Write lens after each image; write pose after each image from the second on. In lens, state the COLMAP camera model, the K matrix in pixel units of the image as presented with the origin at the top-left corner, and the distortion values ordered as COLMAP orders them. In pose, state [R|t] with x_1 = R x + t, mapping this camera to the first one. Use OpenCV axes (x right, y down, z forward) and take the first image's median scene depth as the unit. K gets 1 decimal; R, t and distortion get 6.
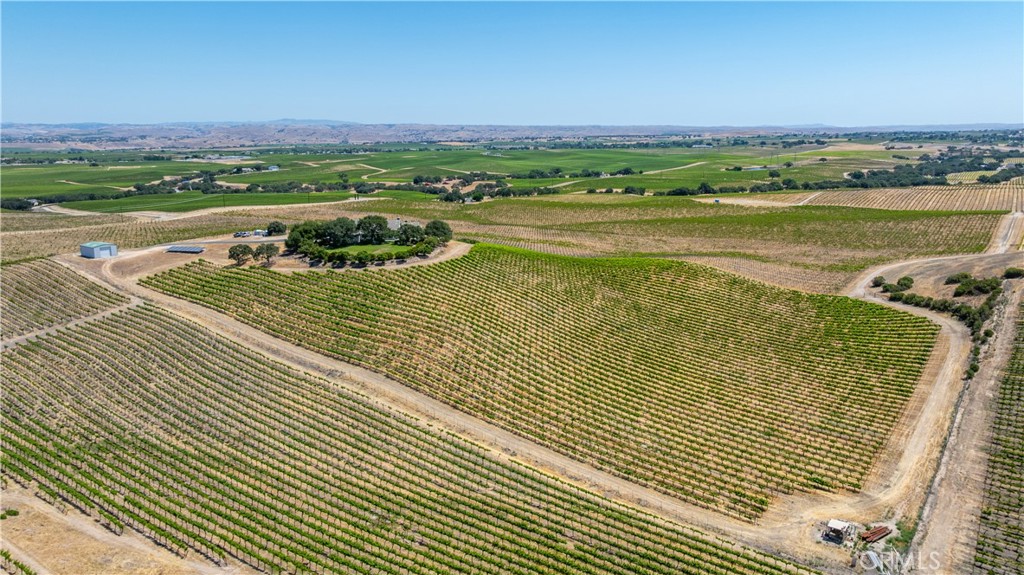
lens RADIAL K [[732.2, 0, 512.0], [0, 732.2, 287.5], [0, 0, 1]] dist [-0.030481, 0.036768]
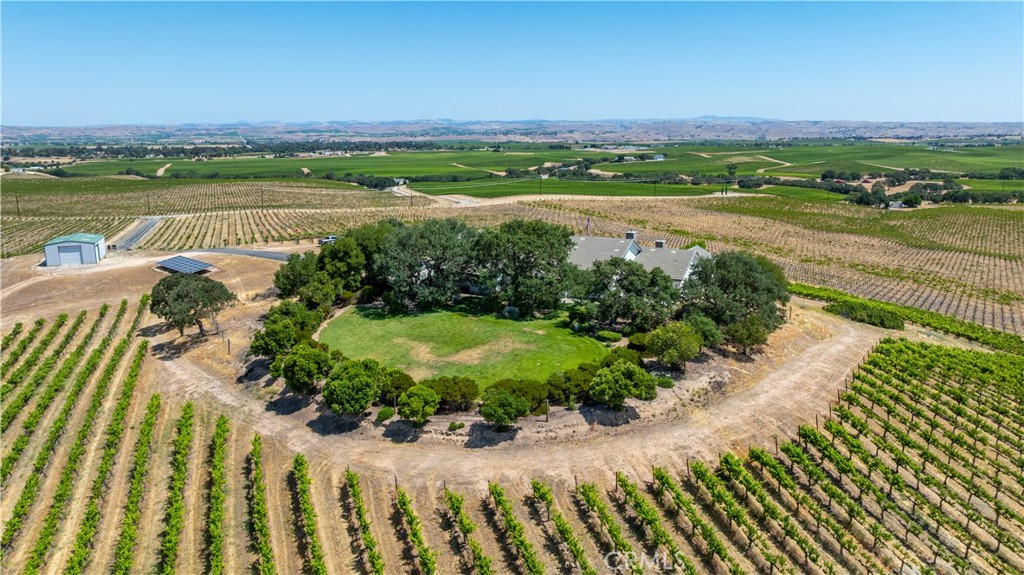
lens RADIAL K [[732.2, 0, 512.0], [0, 732.2, 287.5], [0, 0, 1]] dist [-0.030481, 0.036768]
pose [[0.853150, 0.112907, -0.509301, -0.007698], [-0.111243, 0.993217, 0.033839, -0.019266], [0.509667, 0.027787, 0.859923, 0.174354]]
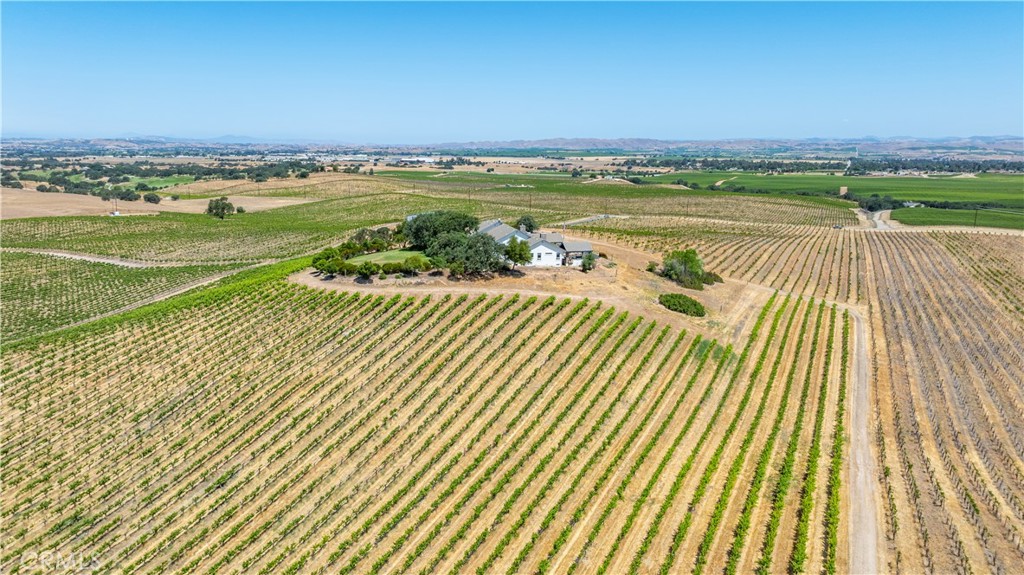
lens RADIAL K [[732.2, 0, 512.0], [0, 732.2, 287.5], [0, 0, 1]] dist [-0.030481, 0.036768]
pose [[0.222610, 0.194899, -0.955227, 0.107248], [-0.211031, 0.966216, 0.147962, -0.033914], [0.951793, 0.168645, 0.256219, 0.213987]]
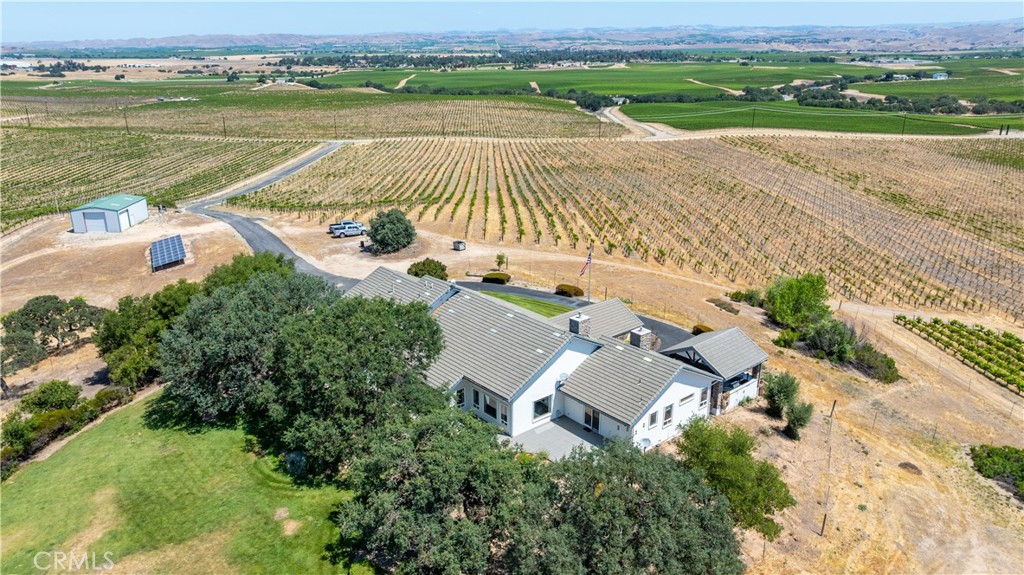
lens RADIAL K [[732.2, 0, 512.0], [0, 732.2, 287.5], [0, 0, 1]] dist [-0.030481, 0.036768]
pose [[0.634687, 0.250826, -0.730930, -0.006280], [-0.158490, 0.968002, 0.194558, -0.035139], [0.756342, -0.007638, 0.654132, 0.216708]]
